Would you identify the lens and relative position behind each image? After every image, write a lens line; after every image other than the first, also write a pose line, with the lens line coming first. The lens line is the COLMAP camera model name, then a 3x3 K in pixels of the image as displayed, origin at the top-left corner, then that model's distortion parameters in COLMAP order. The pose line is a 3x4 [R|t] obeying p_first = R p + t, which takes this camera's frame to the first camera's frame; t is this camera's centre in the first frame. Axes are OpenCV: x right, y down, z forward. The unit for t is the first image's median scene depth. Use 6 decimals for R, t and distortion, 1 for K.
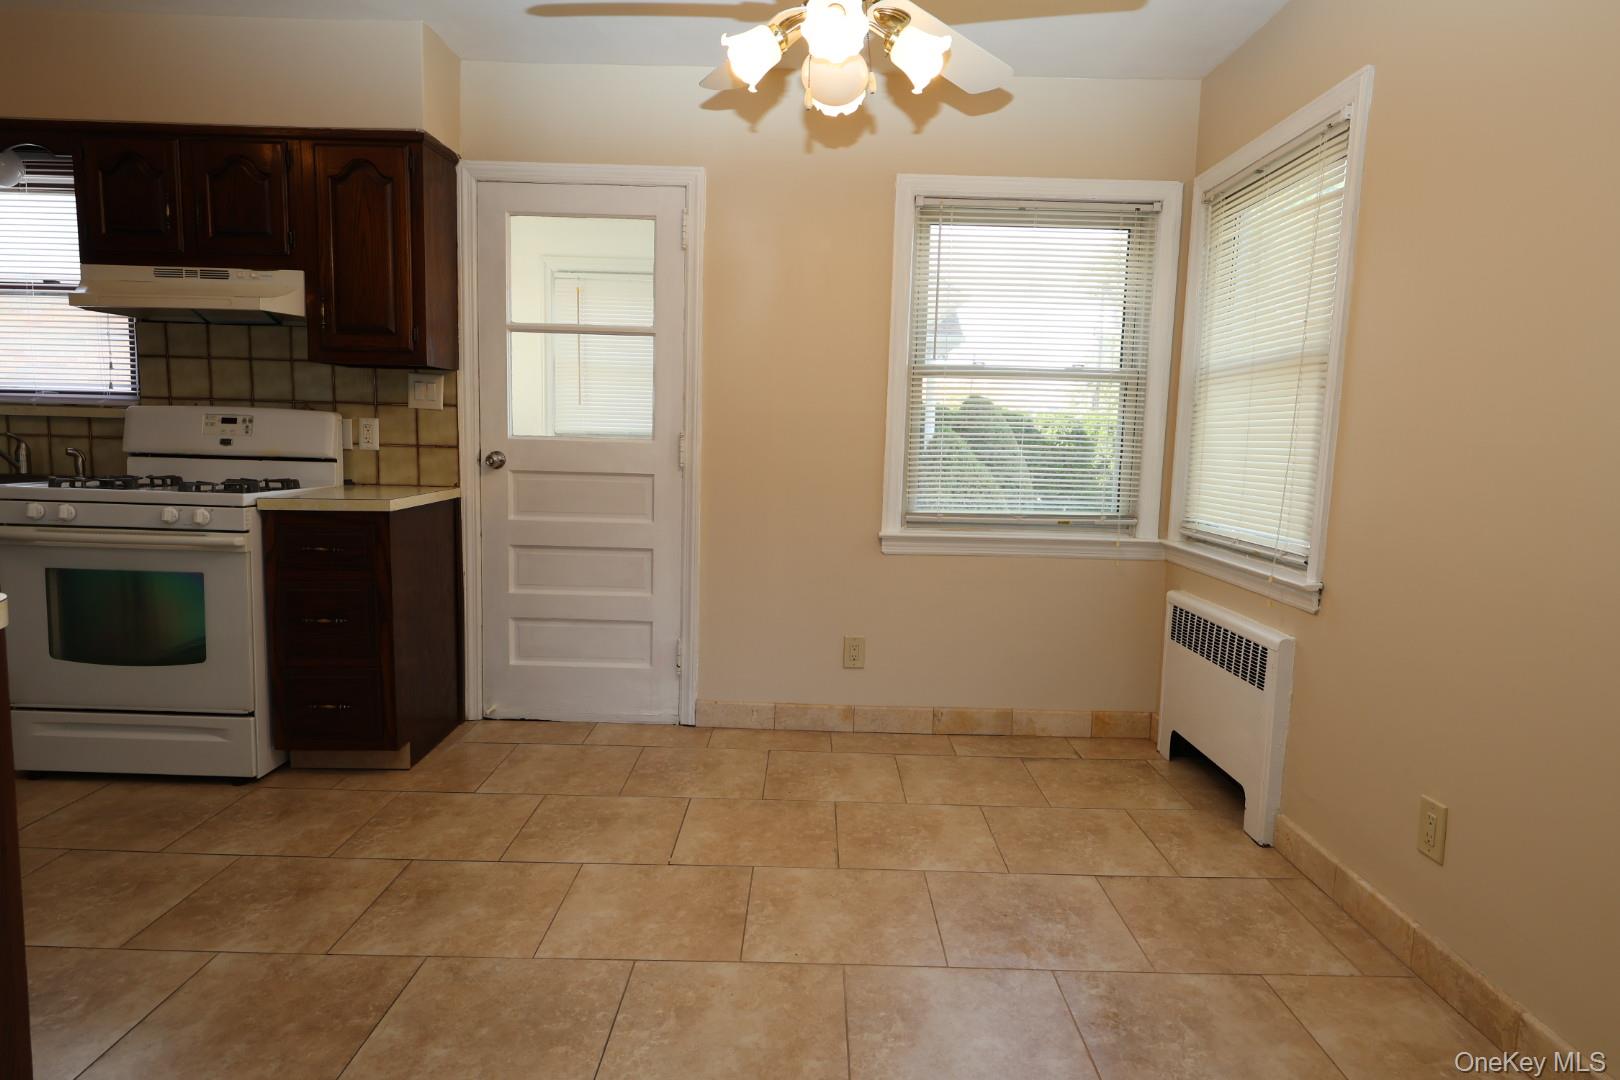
lens RADIAL K [[946.0, 0, 810.0], [0, 946.0, 540.0], [0, 0, 1]] dist [-0.002086, 0.000434]
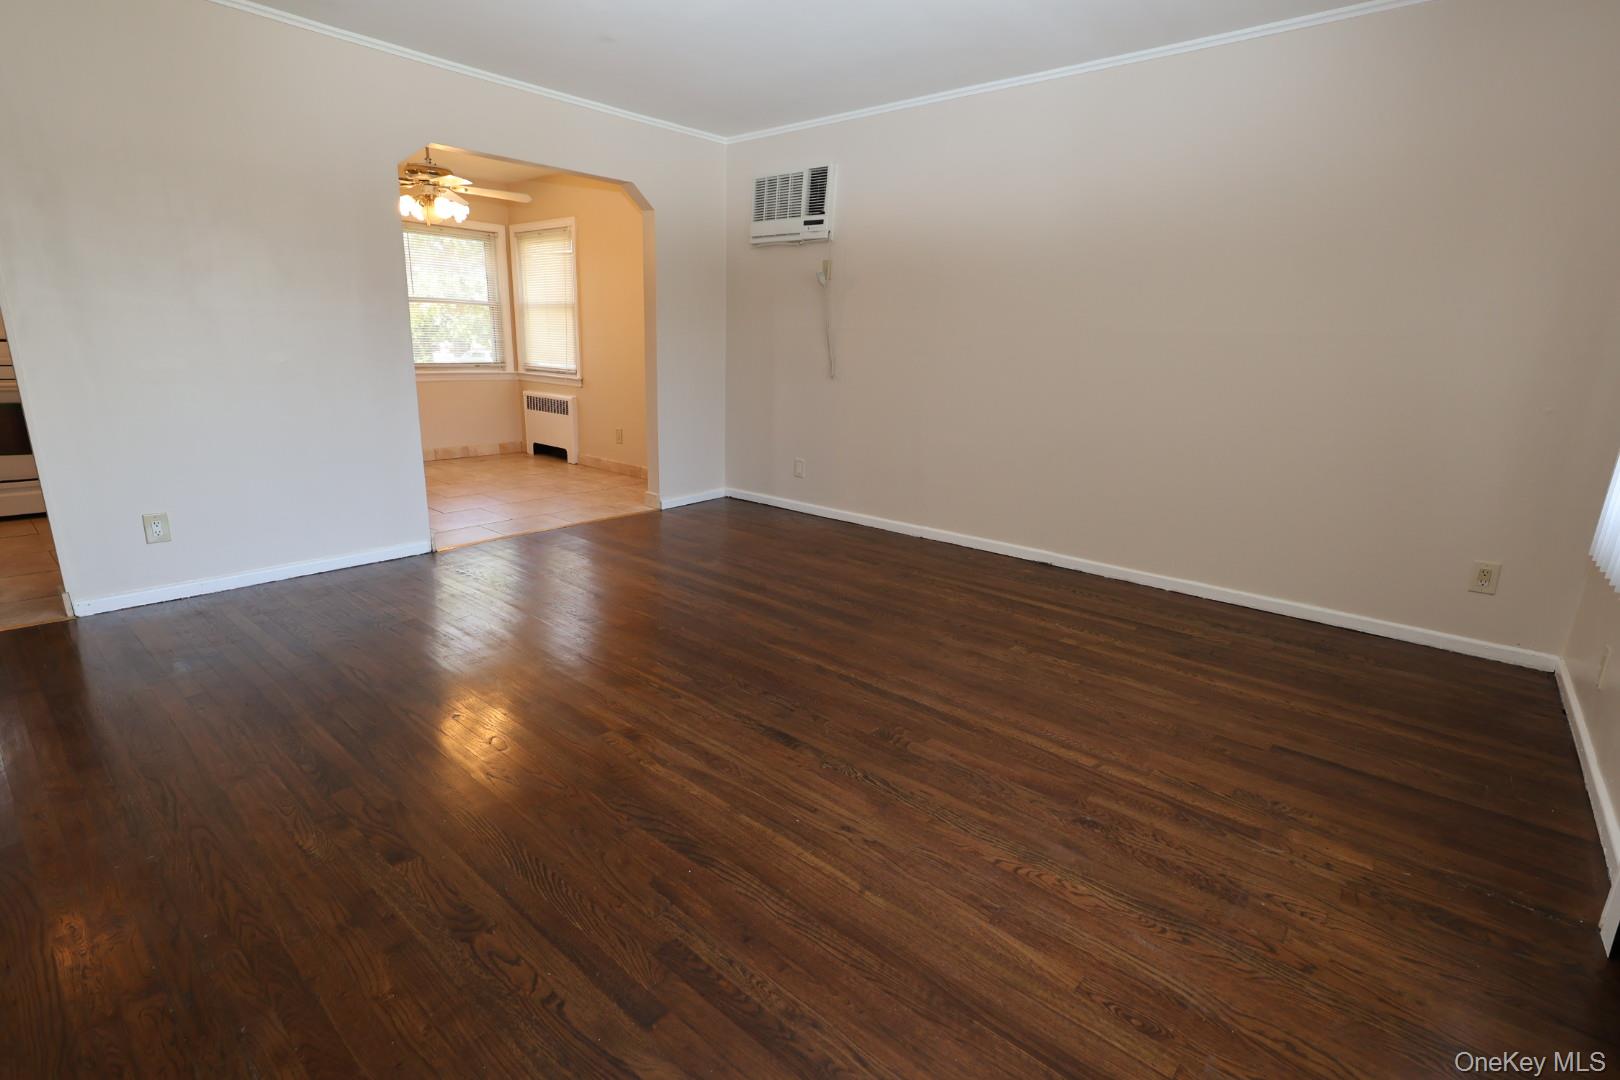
lens RADIAL K [[748.0, 0, 810.0], [0, 748.0, 540.0], [0, 0, 1]] dist [0.001616, 0.000070]
pose [[0.651515, -0.204353, 0.730594, -0.717421], [0.068329, 0.974930, 0.211762, 0.073294], [-0.755552, -0.088046, 0.649145, -1.003342]]
